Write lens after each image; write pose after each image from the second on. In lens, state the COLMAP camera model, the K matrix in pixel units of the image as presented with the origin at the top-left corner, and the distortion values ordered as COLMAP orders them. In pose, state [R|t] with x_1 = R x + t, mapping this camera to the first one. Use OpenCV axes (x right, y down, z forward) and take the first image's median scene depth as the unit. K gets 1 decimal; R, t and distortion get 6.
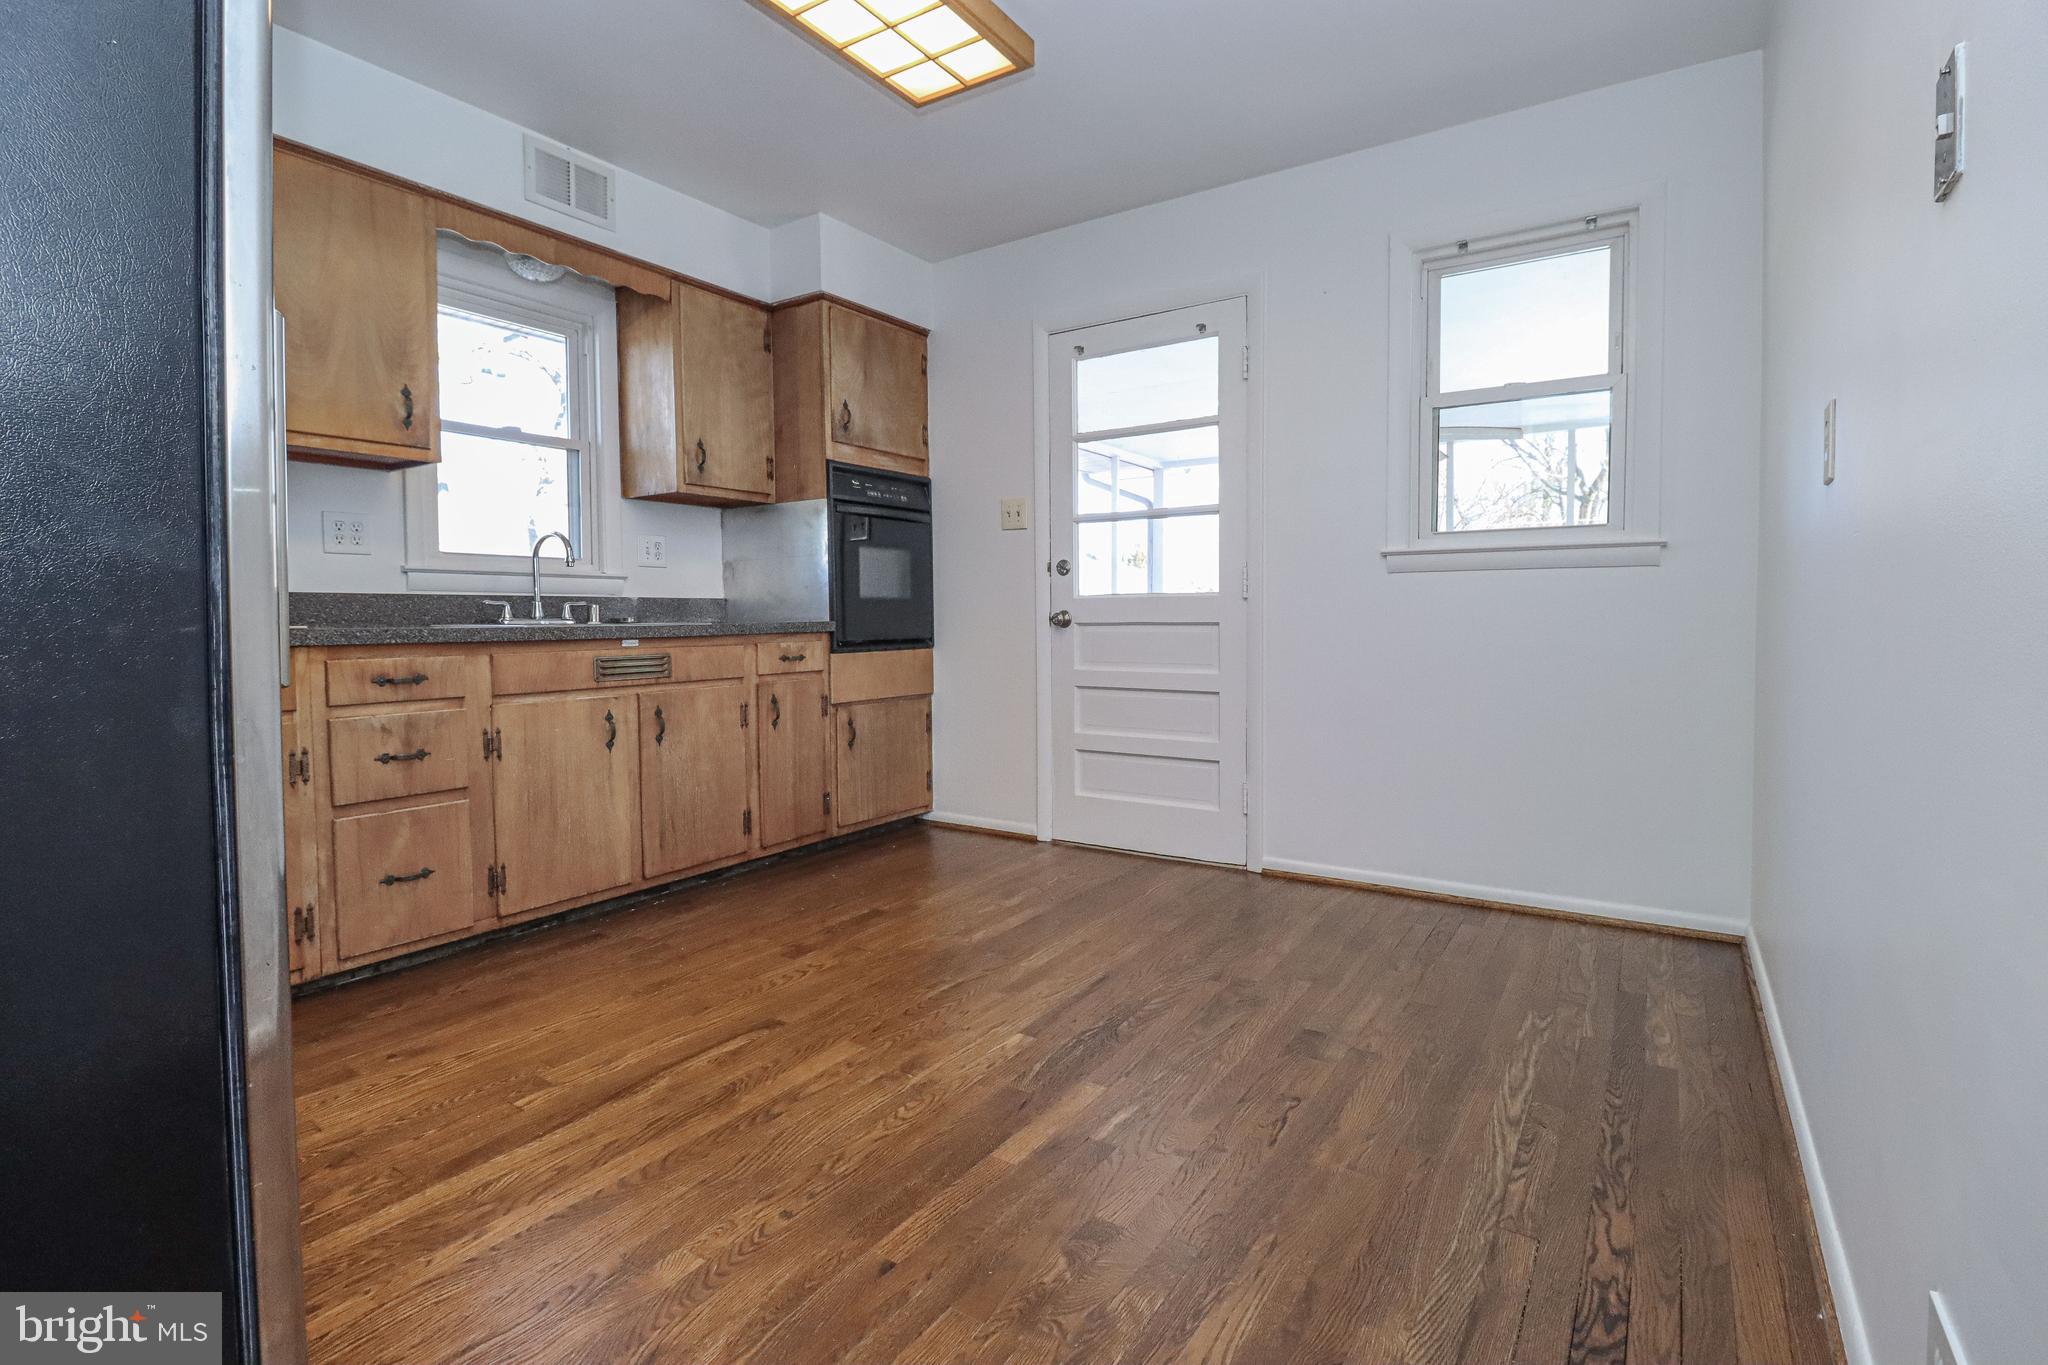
lens RADIAL K [[966.4, 0, 1021.5], [0, 966.4, 653.1], [0, 0, 1]] dist [0.000849, -0.016260]
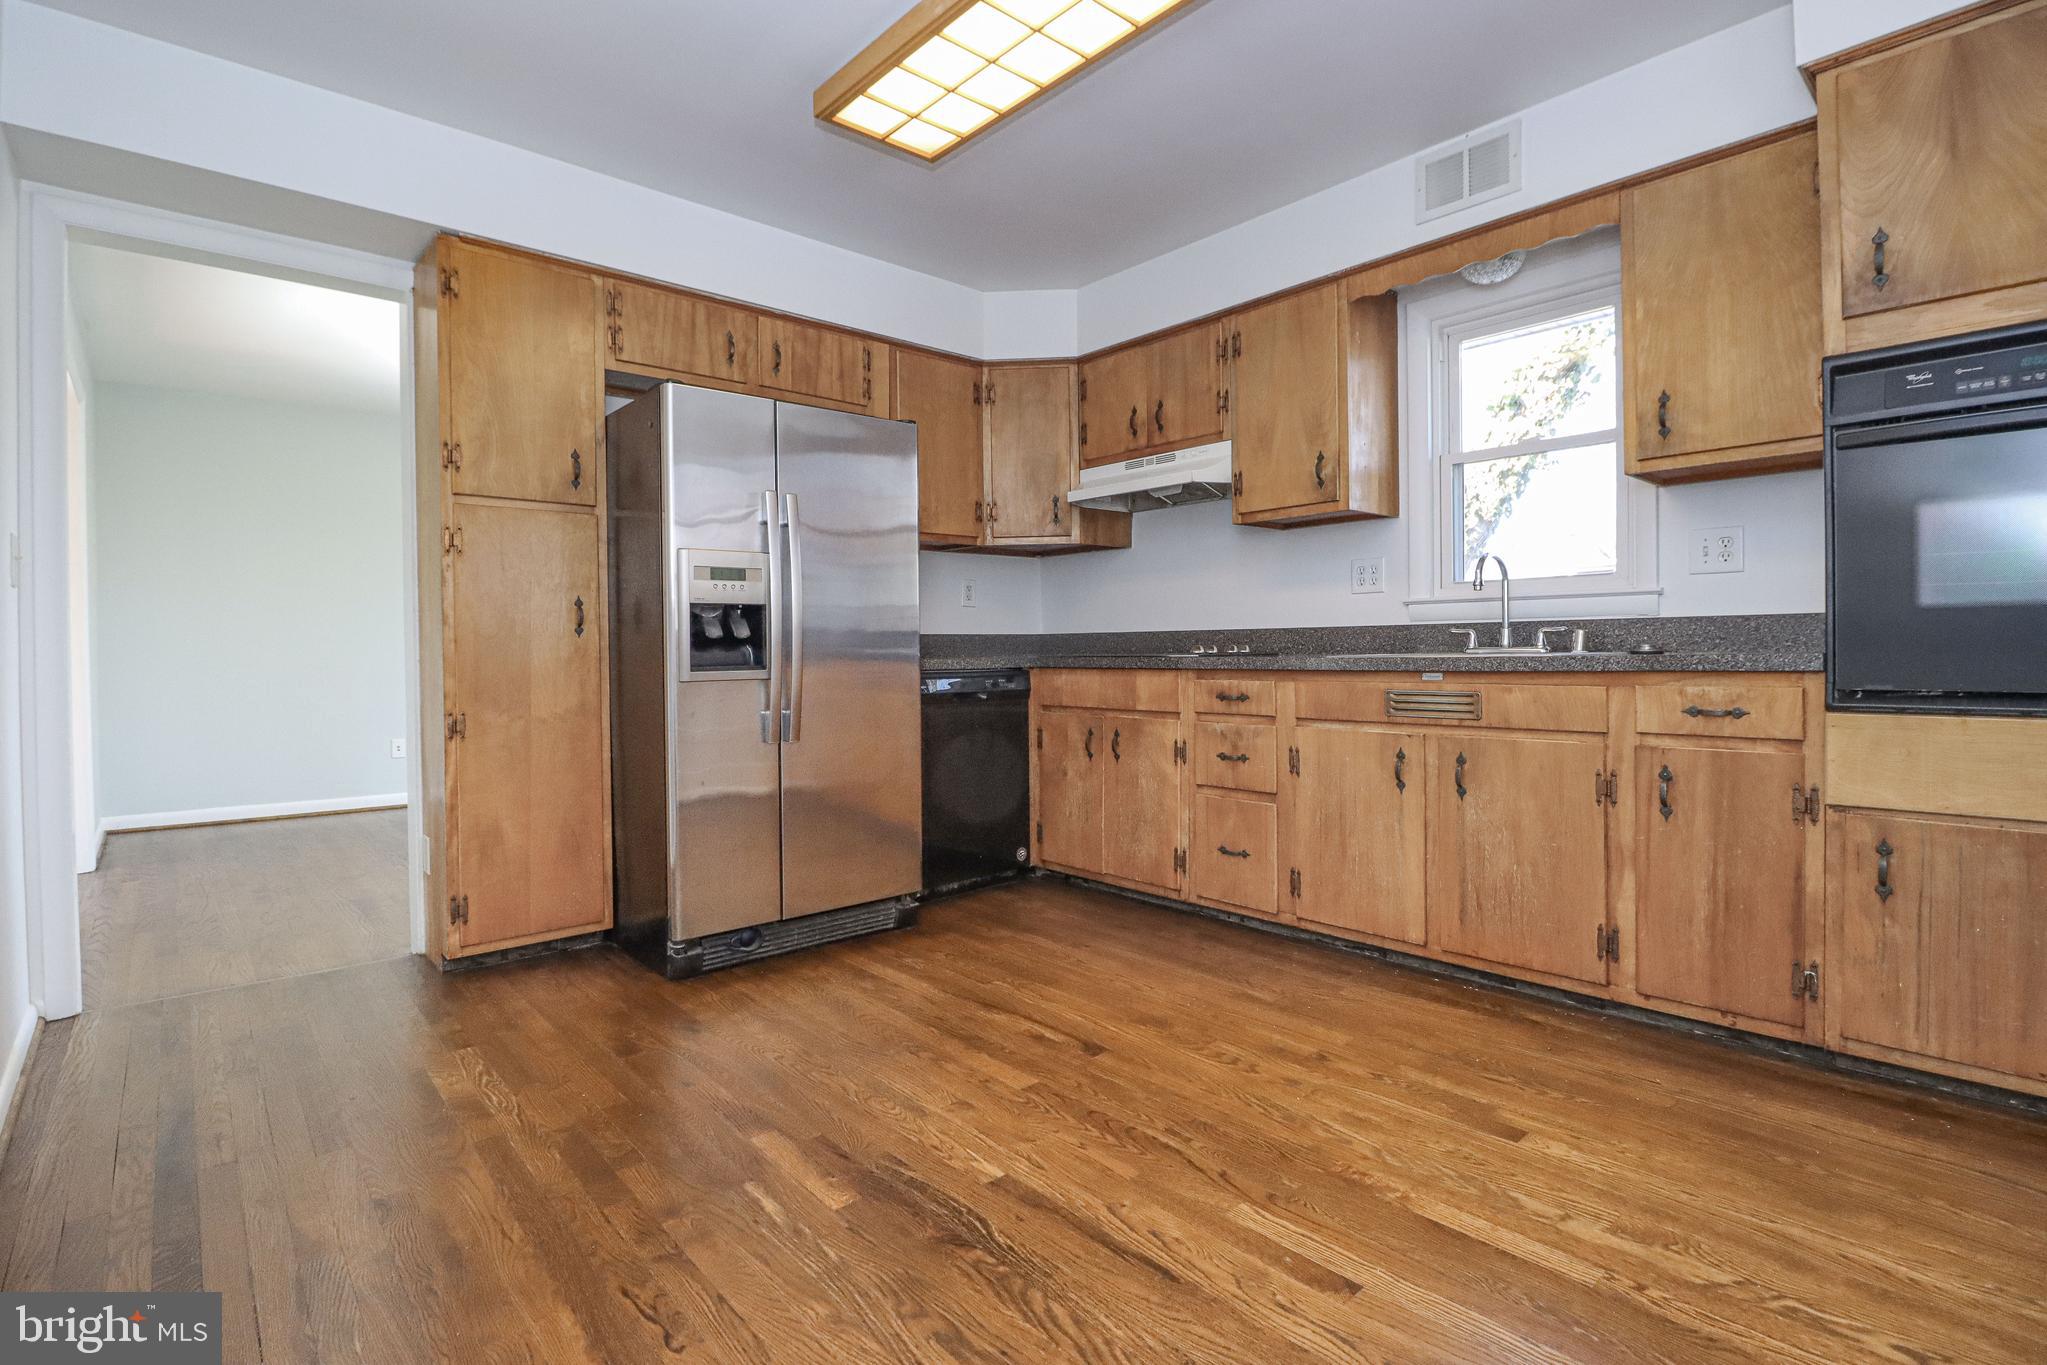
lens RADIAL K [[965.9, 0, 1021.0], [0, 965.9, 653.2], [0, 0, 1]] dist [0.000849, -0.016260]
pose [[-0.260896, 0.011793, -0.965295, 0.549740], [-0.023089, 0.999563, 0.018452, -0.039625], [0.965091, 0.027102, -0.260510, 0.871017]]
